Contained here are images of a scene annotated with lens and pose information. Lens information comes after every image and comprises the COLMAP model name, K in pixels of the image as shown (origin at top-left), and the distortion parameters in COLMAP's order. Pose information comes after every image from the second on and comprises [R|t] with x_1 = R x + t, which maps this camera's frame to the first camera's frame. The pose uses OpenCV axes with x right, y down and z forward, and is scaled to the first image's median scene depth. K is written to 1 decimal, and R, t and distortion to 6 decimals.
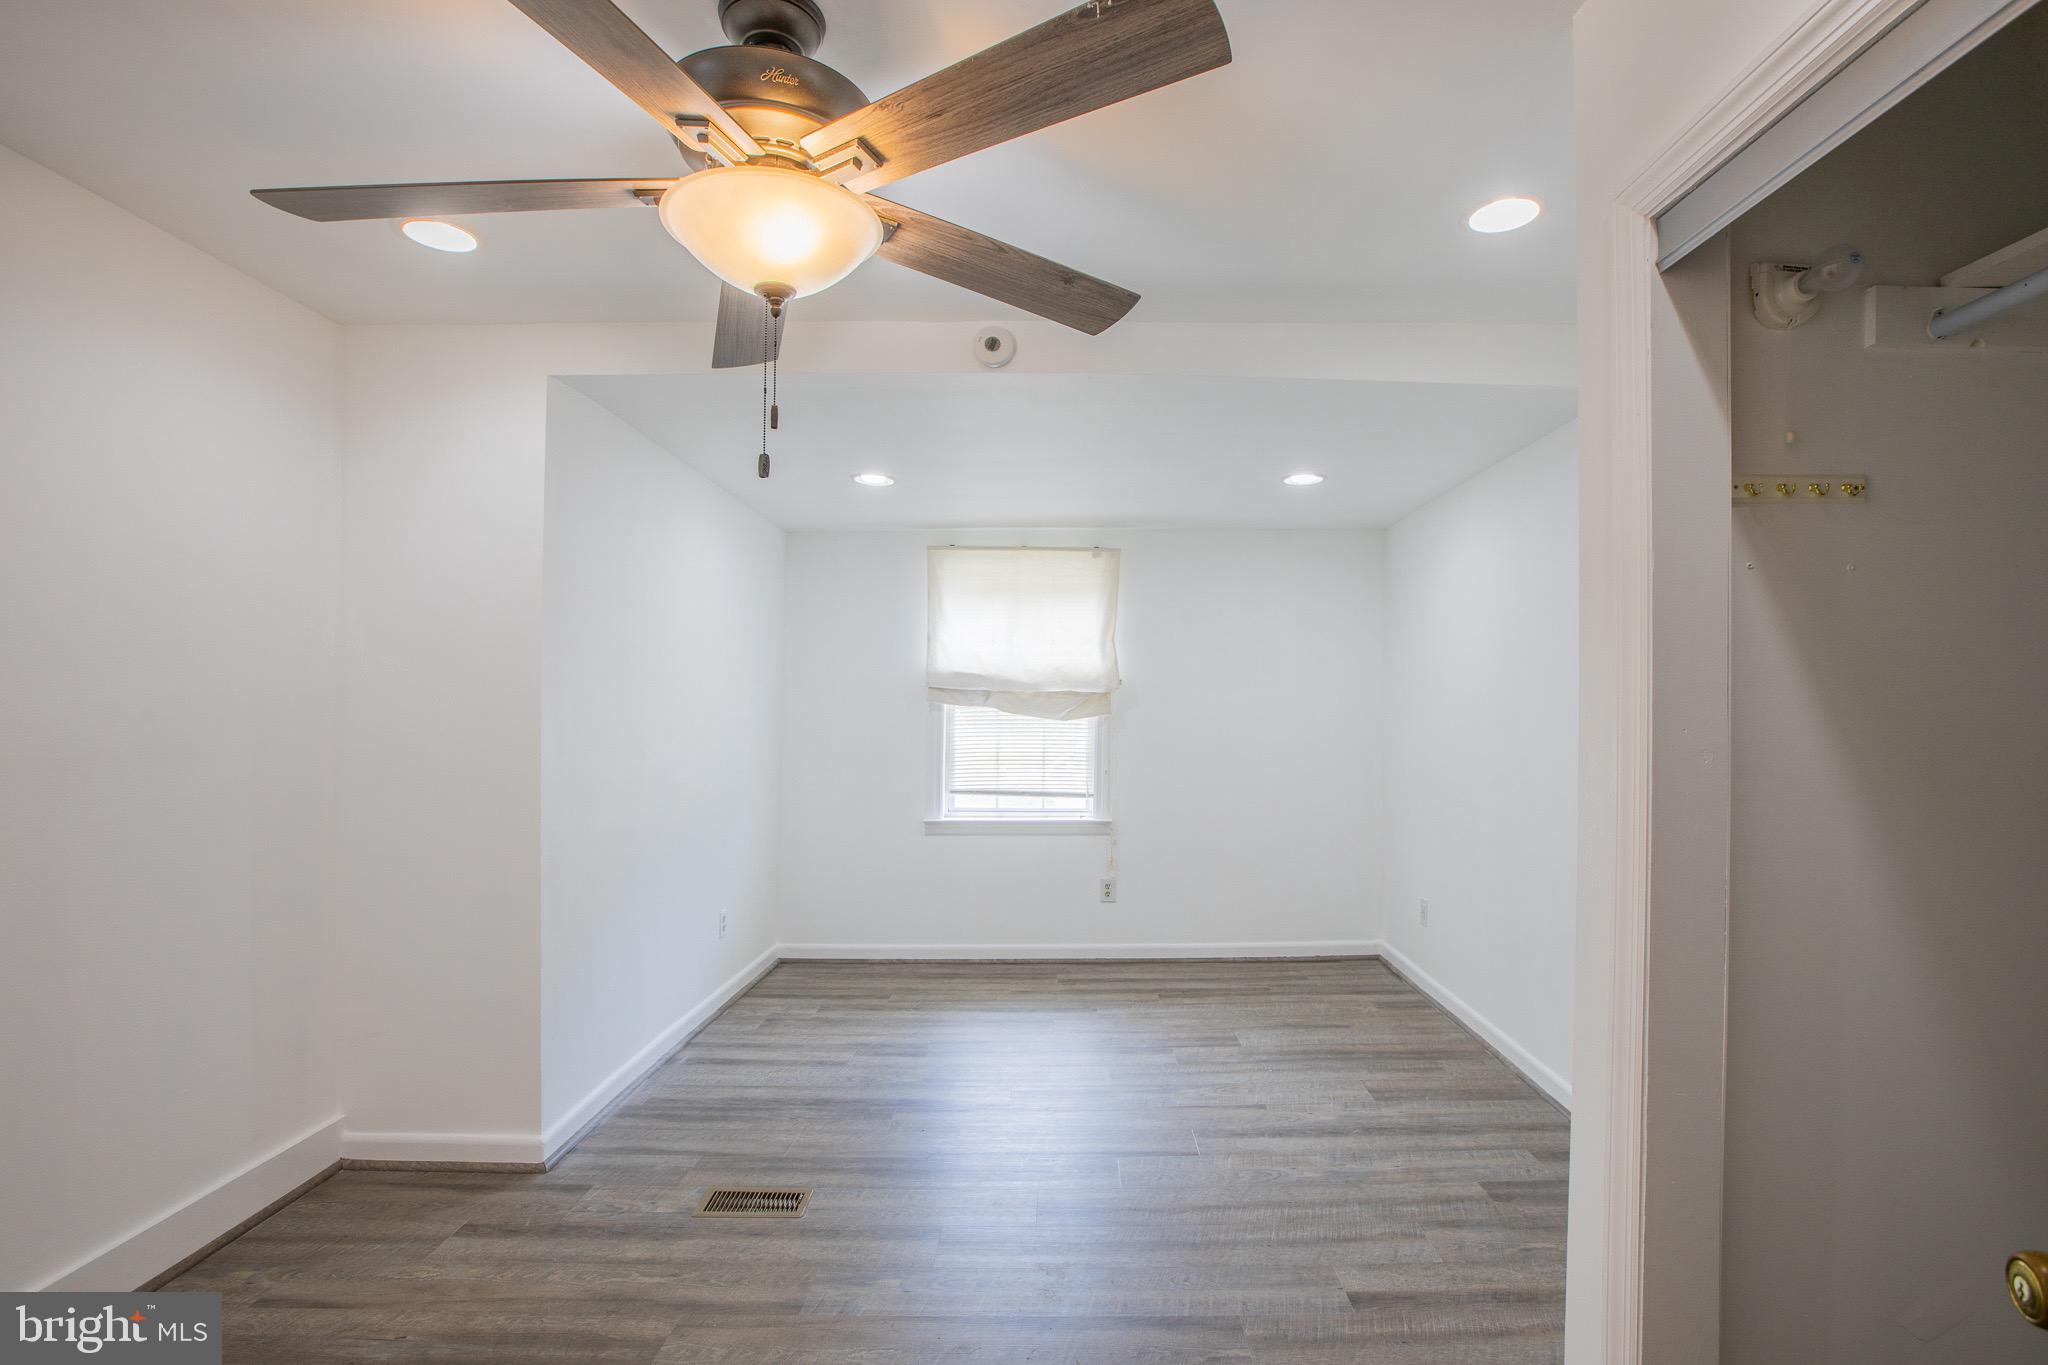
lens RADIAL K [[992.6, 0, 1021.1], [0, 992.6, 700.1], [0, 0, 1]] dist [-0.063967, 0.028655]
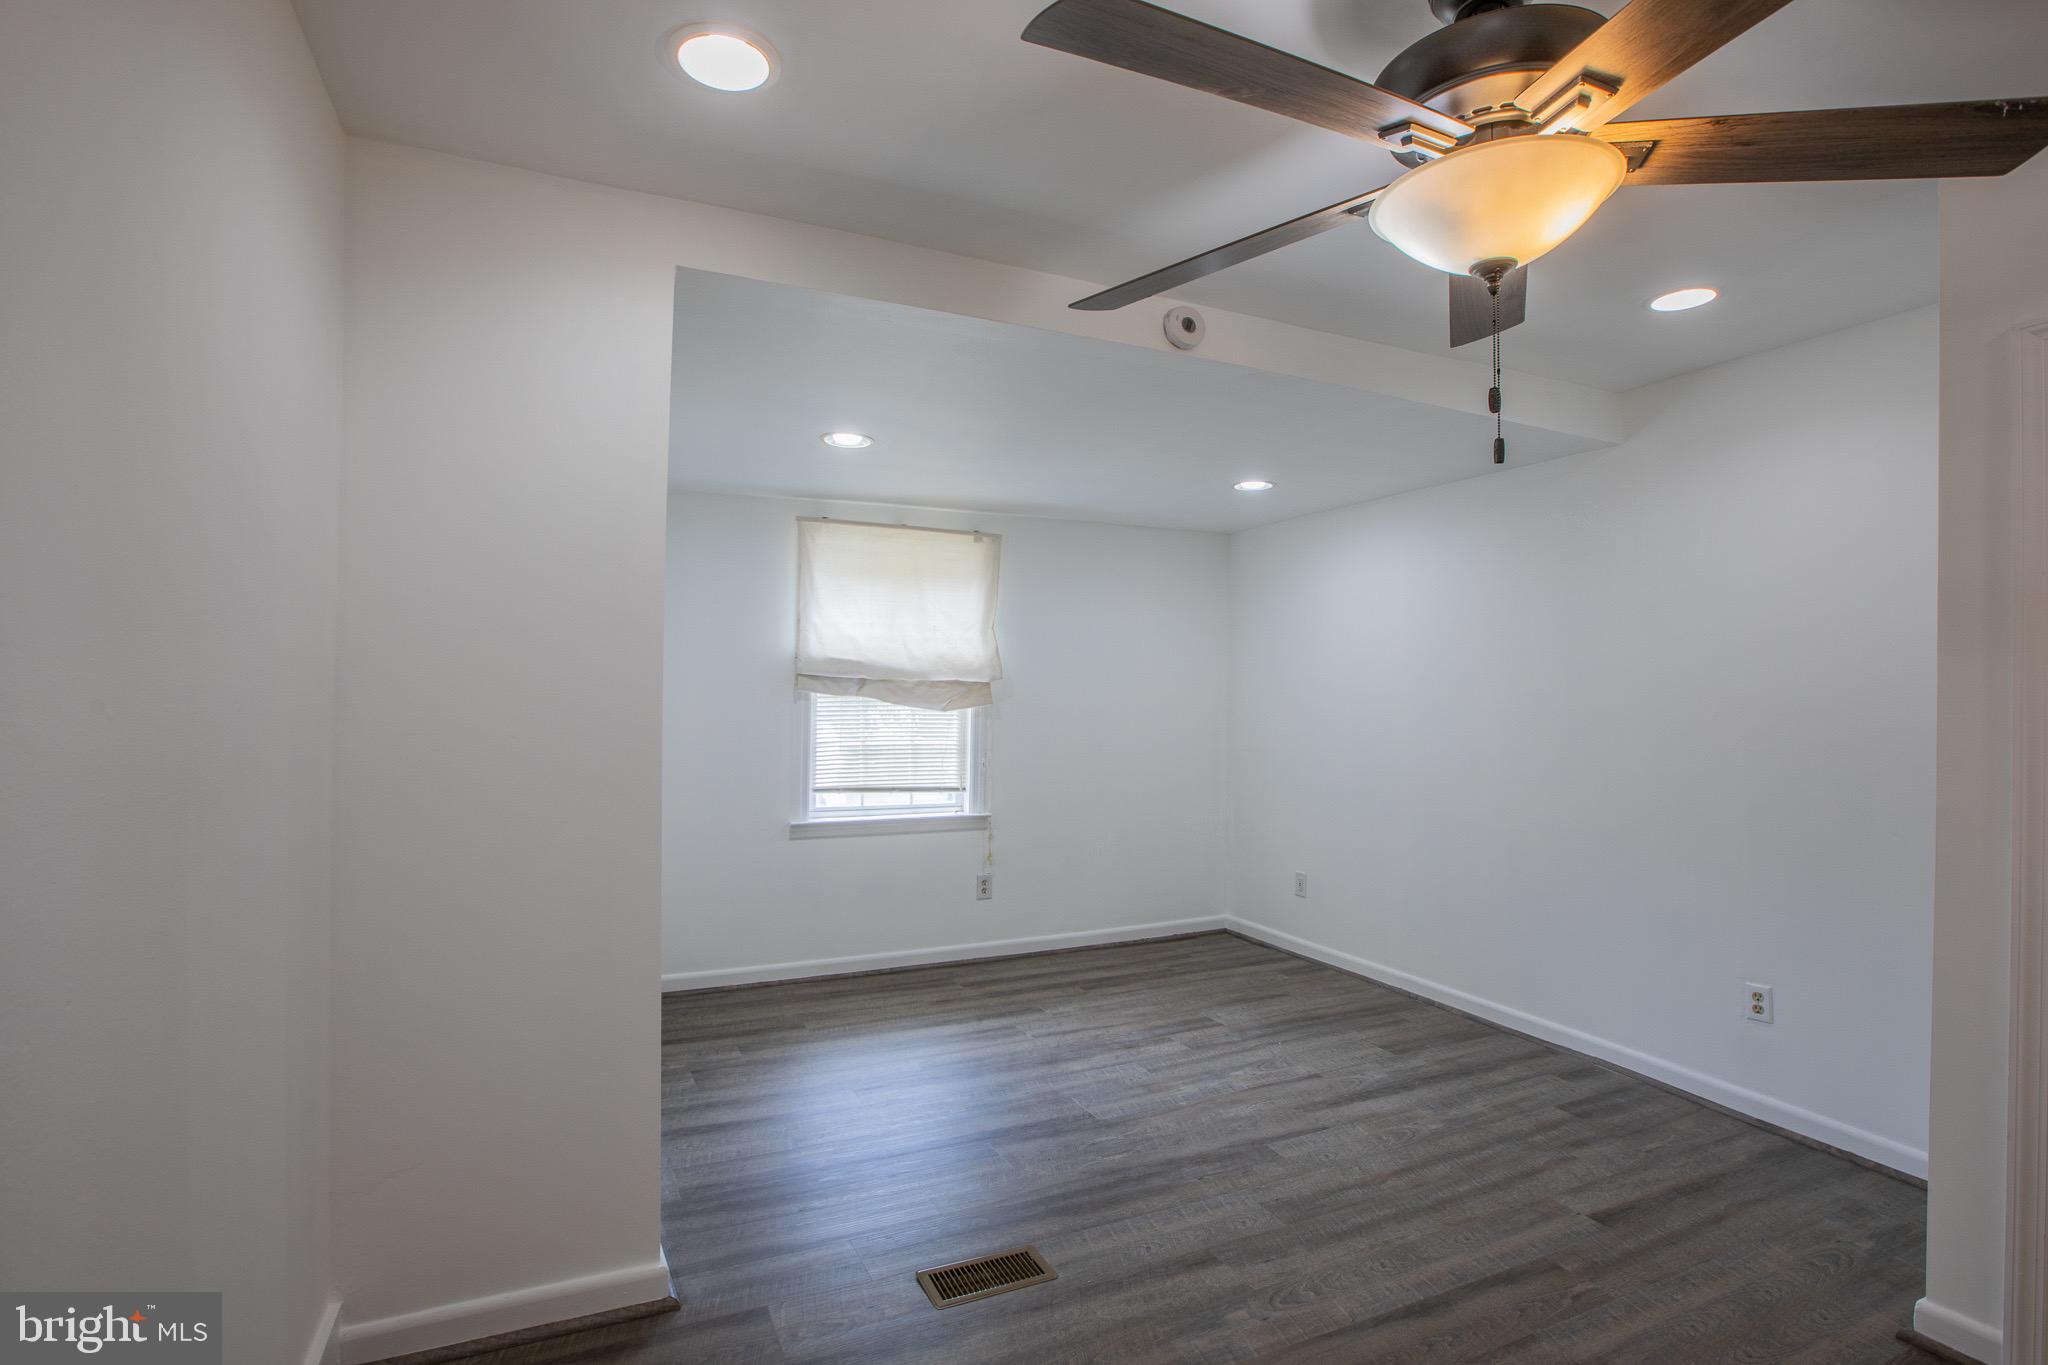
lens RADIAL K [[1011.6, 0, 1024.0], [0, 1011.6, 682.5], [0, 0, 1]] dist [-0.059740, 0.029464]
pose [[0.902291, 0.010929, 0.430990, -0.327850], [-0.009062, 0.999939, -0.006385, -0.001560], [-0.431033, 0.001856, 0.902334, 0.100494]]
